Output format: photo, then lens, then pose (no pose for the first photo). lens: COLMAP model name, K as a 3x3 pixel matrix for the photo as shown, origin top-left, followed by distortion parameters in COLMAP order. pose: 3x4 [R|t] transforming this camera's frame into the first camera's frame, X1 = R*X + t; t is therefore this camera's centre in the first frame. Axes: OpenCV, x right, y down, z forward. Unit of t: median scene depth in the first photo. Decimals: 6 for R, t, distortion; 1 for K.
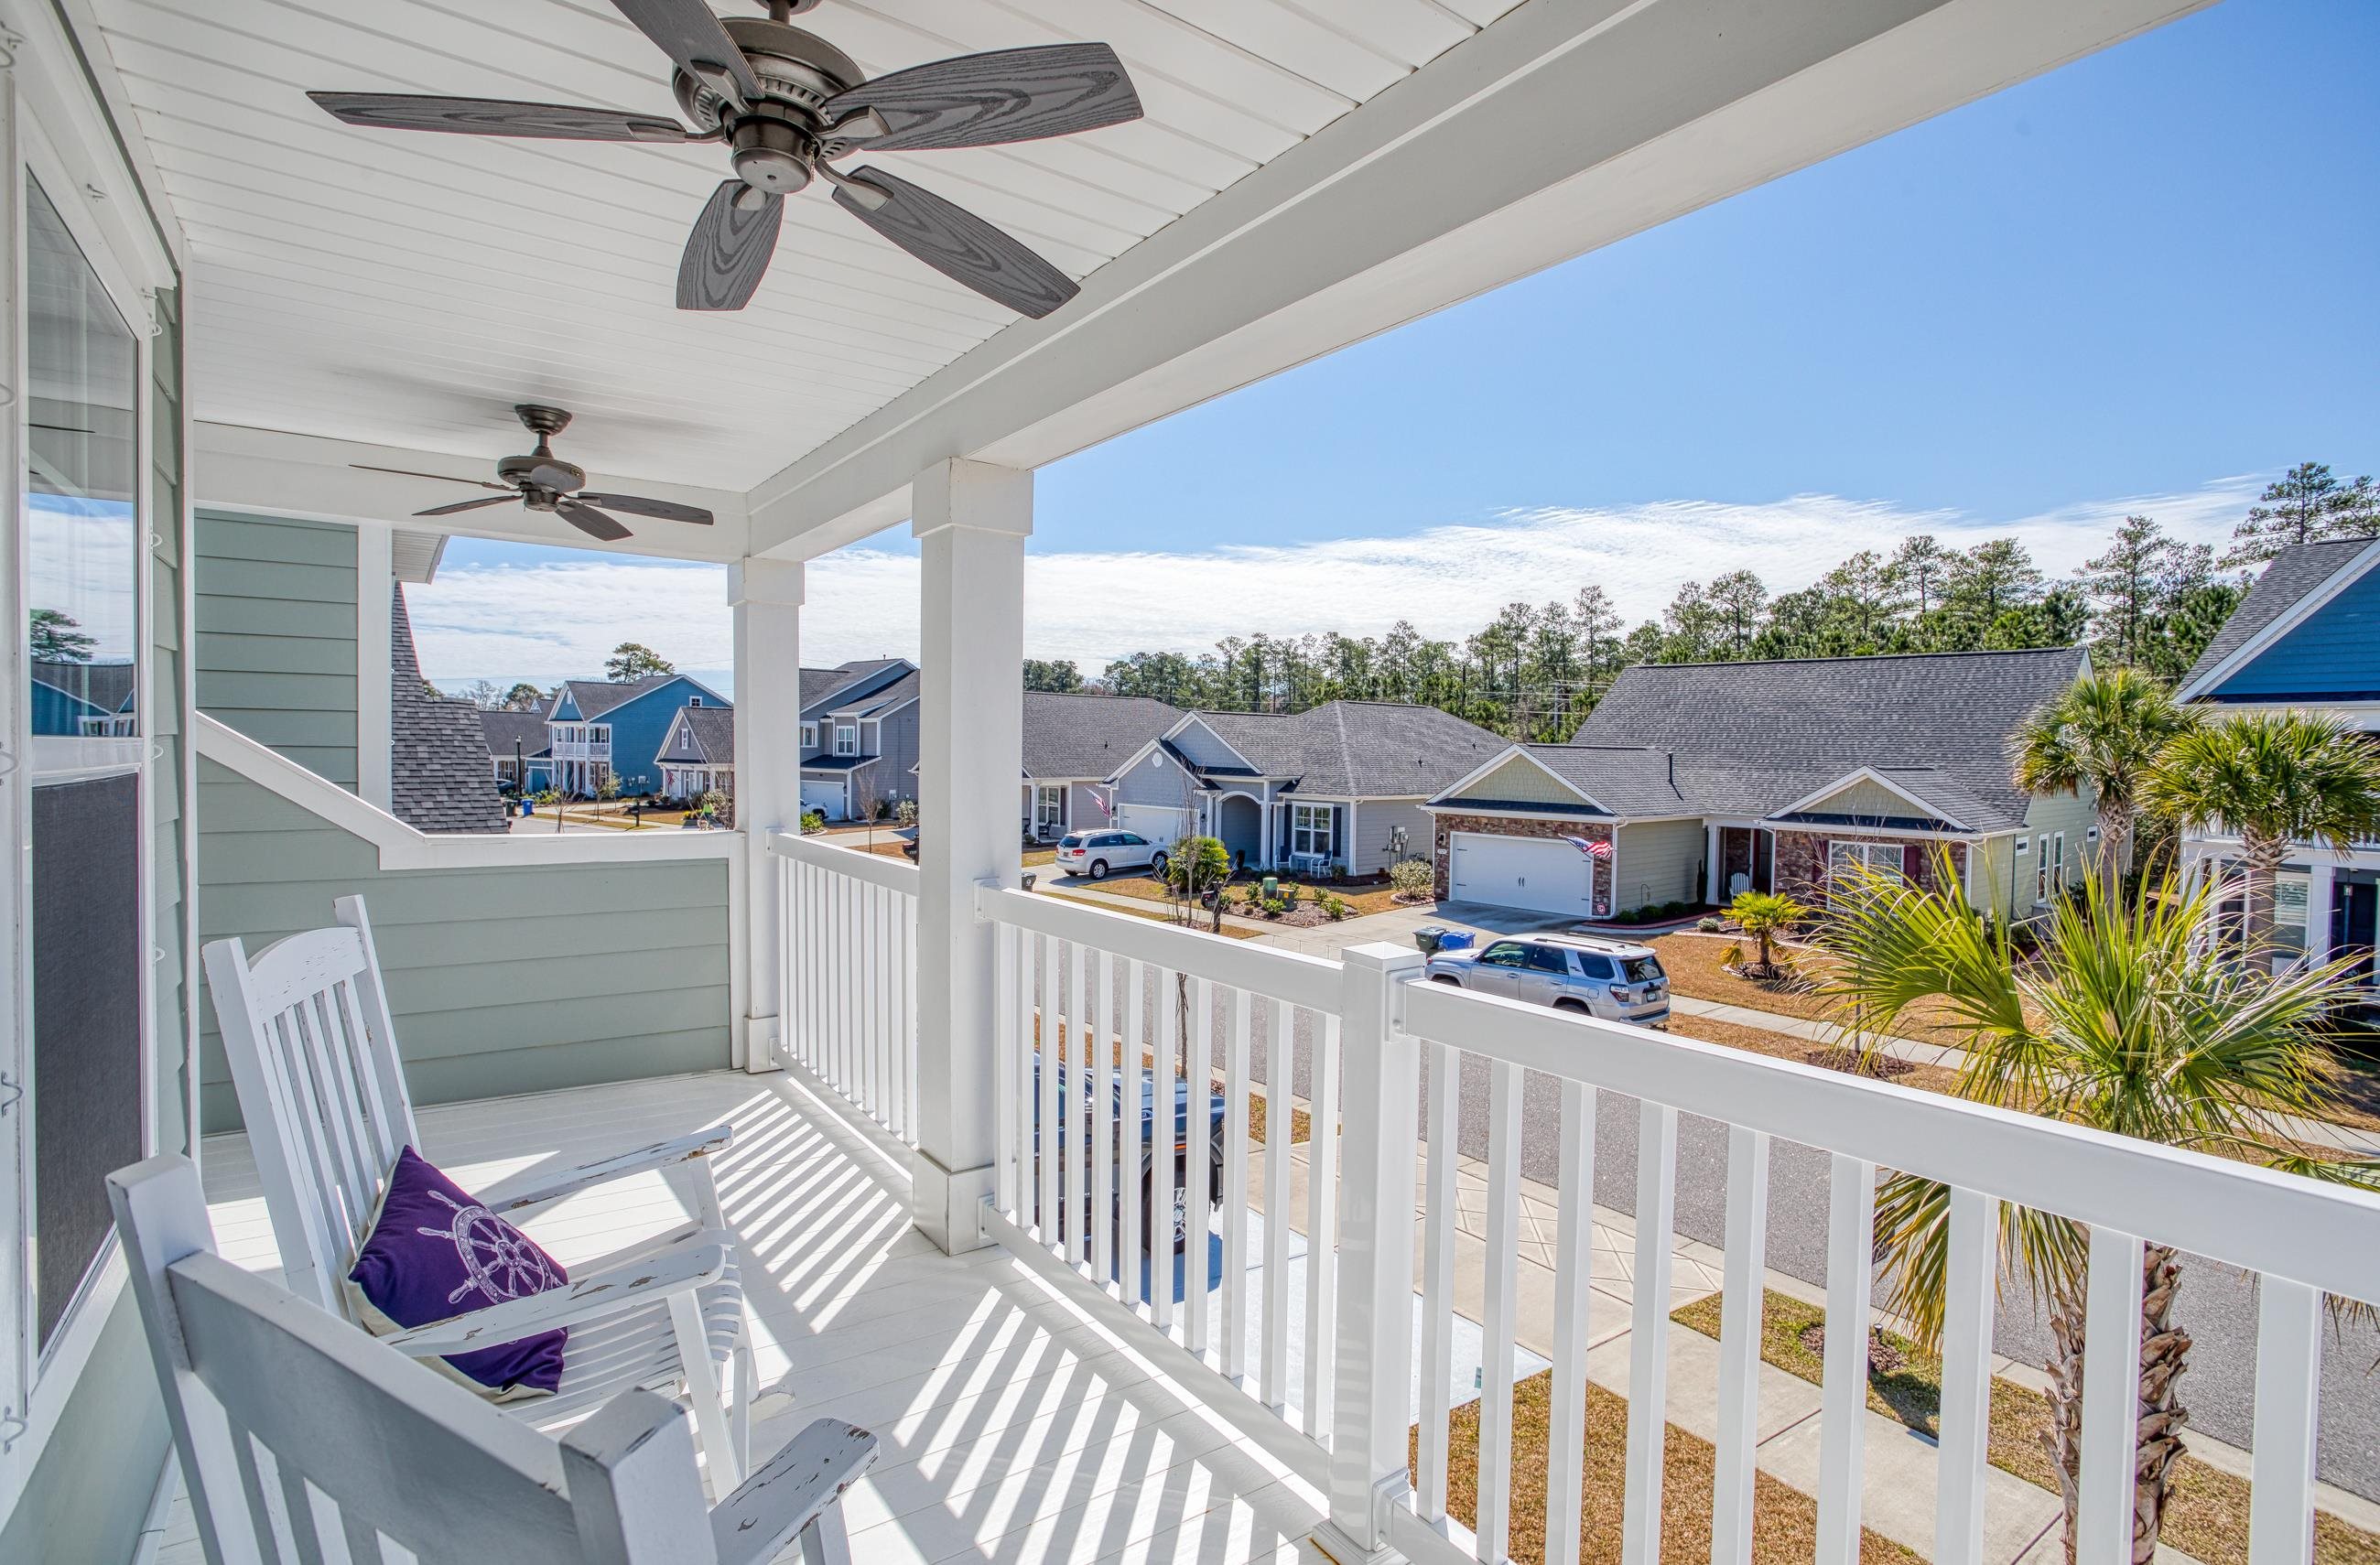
lens RADIAL K [[1148.9, 0, 1190.0], [0, 1148.9, 782.5], [0, 0, 1]] dist [-0.034801, 0.015453]
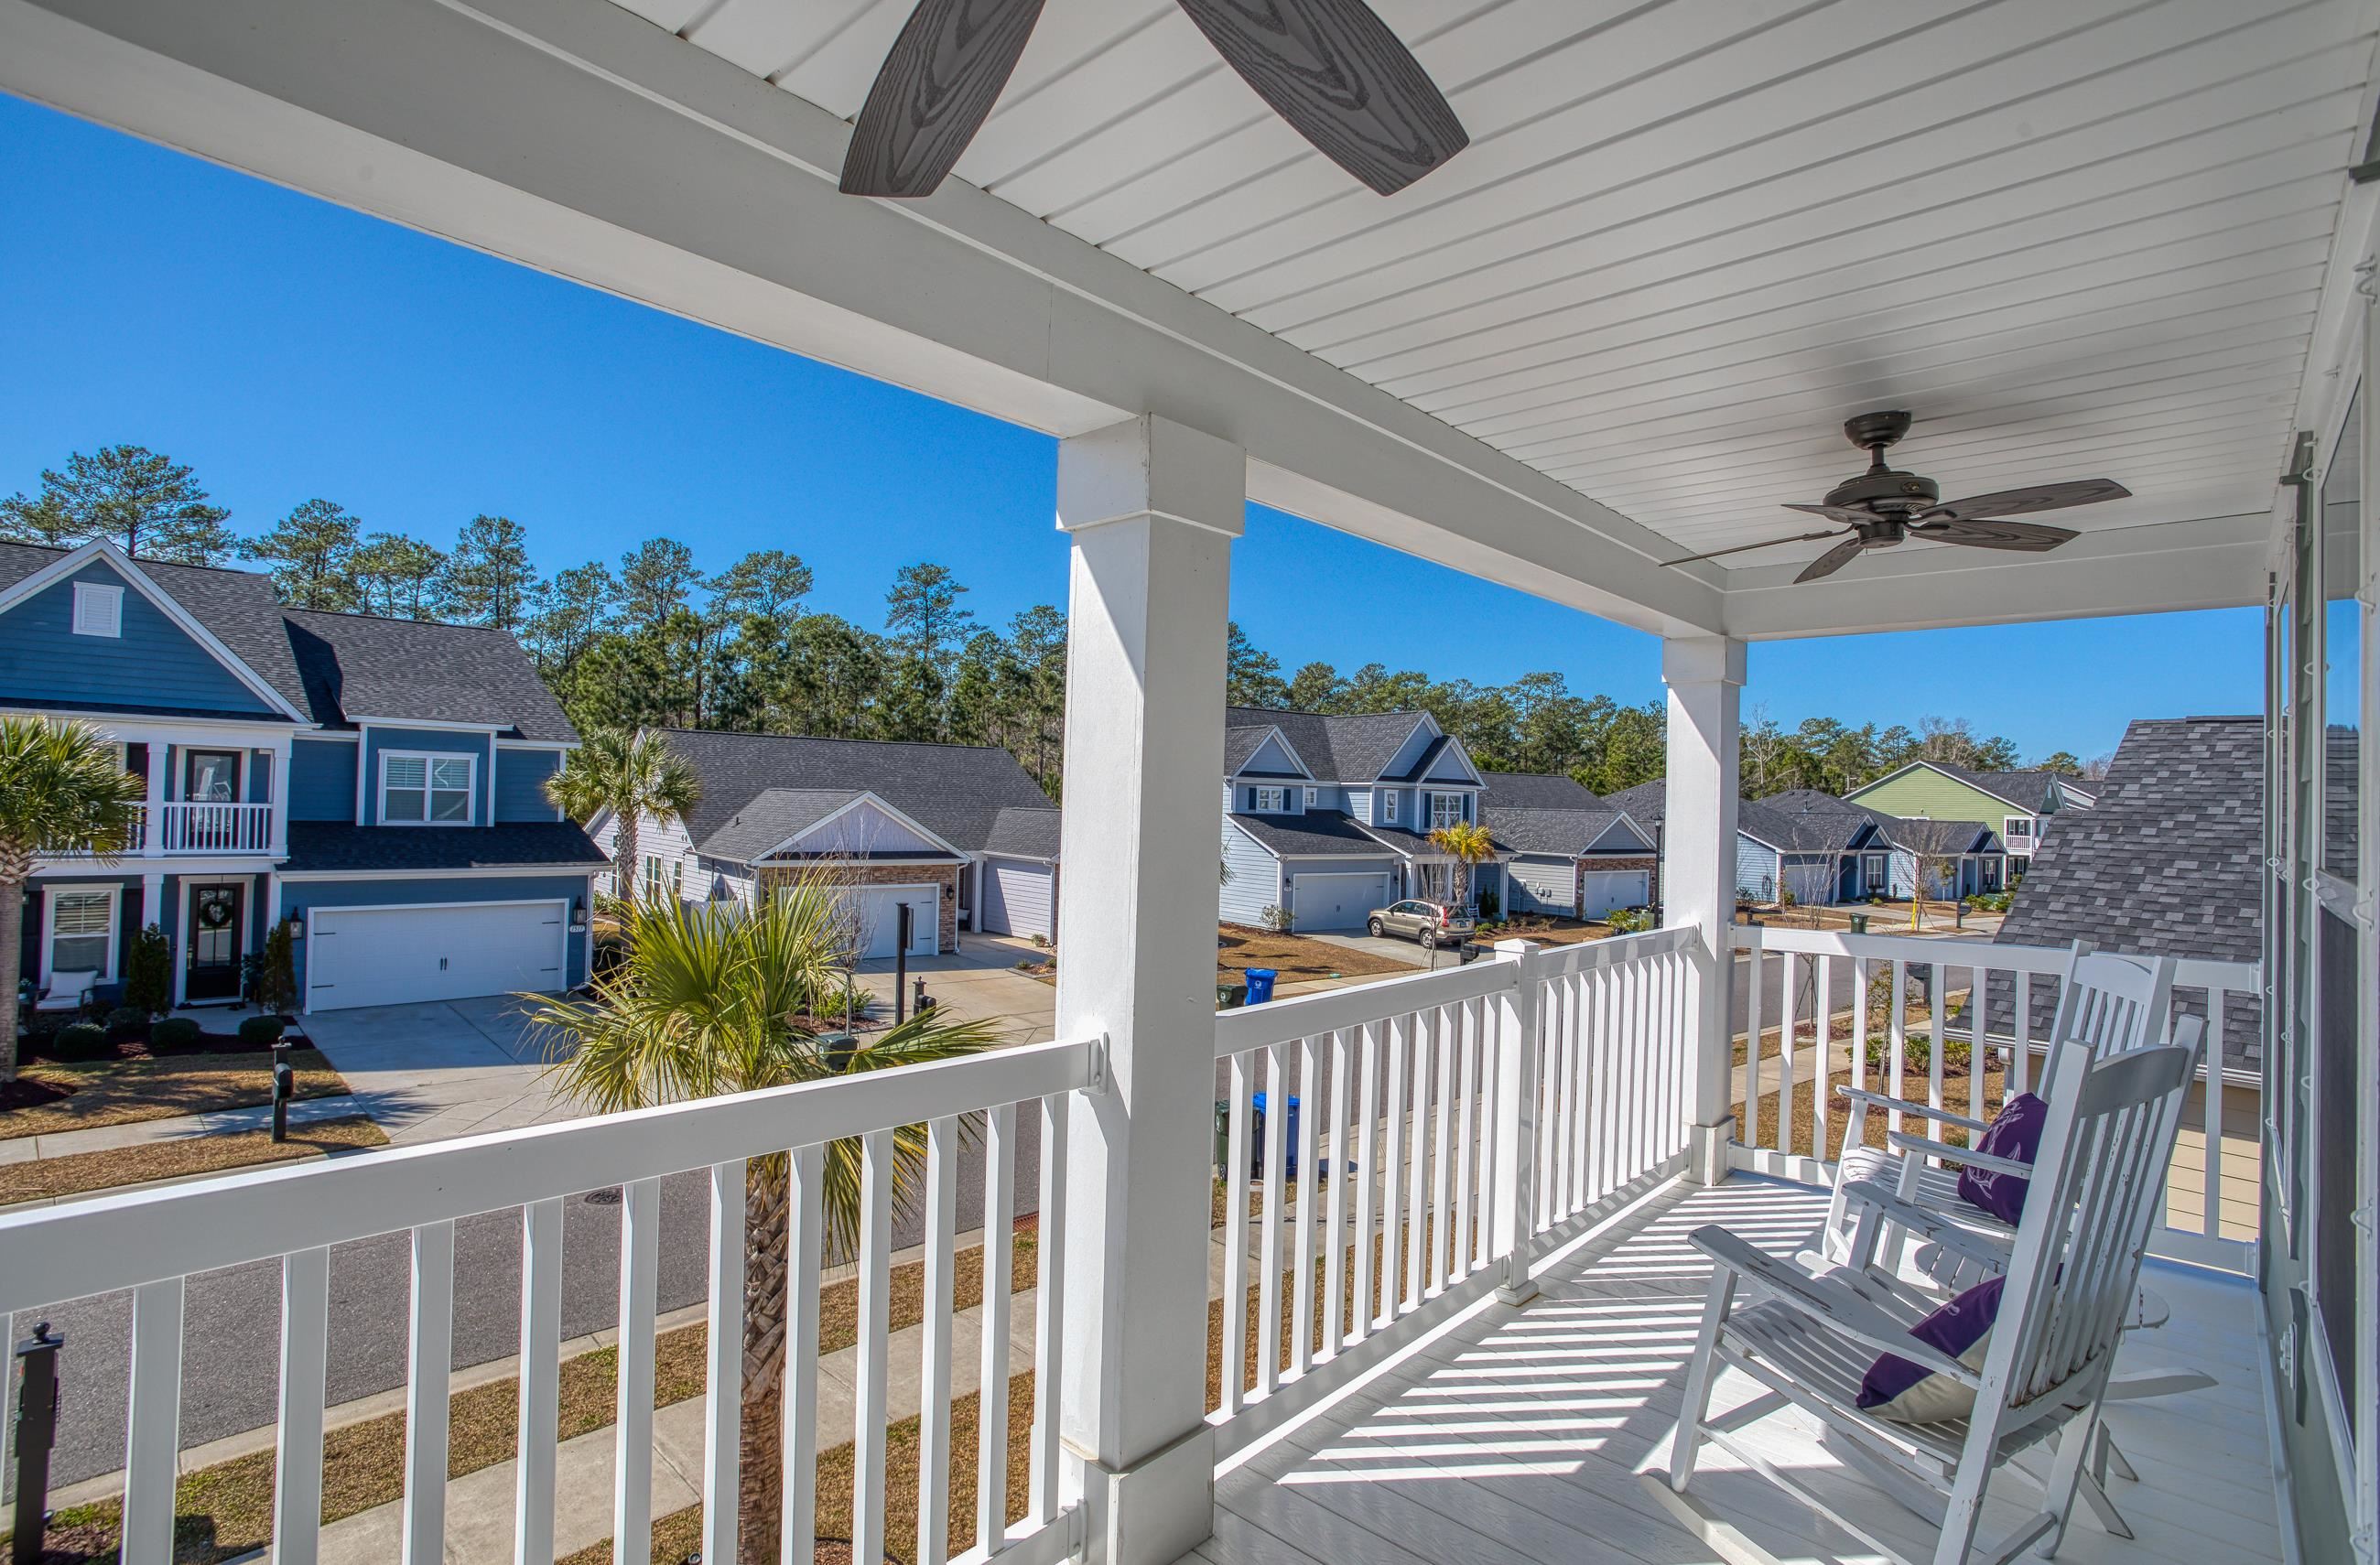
lens RADIAL K [[1148.9, 0, 1190.0], [0, 1148.9, 782.5], [0, 0, 1]] dist [-0.034801, 0.015453]
pose [[-0.211928, 0.002082, 0.977283, -0.973124], [-0.006266, 0.999974, -0.003489, -0.057534], [-0.977265, -0.006863, -0.211910, 1.255988]]
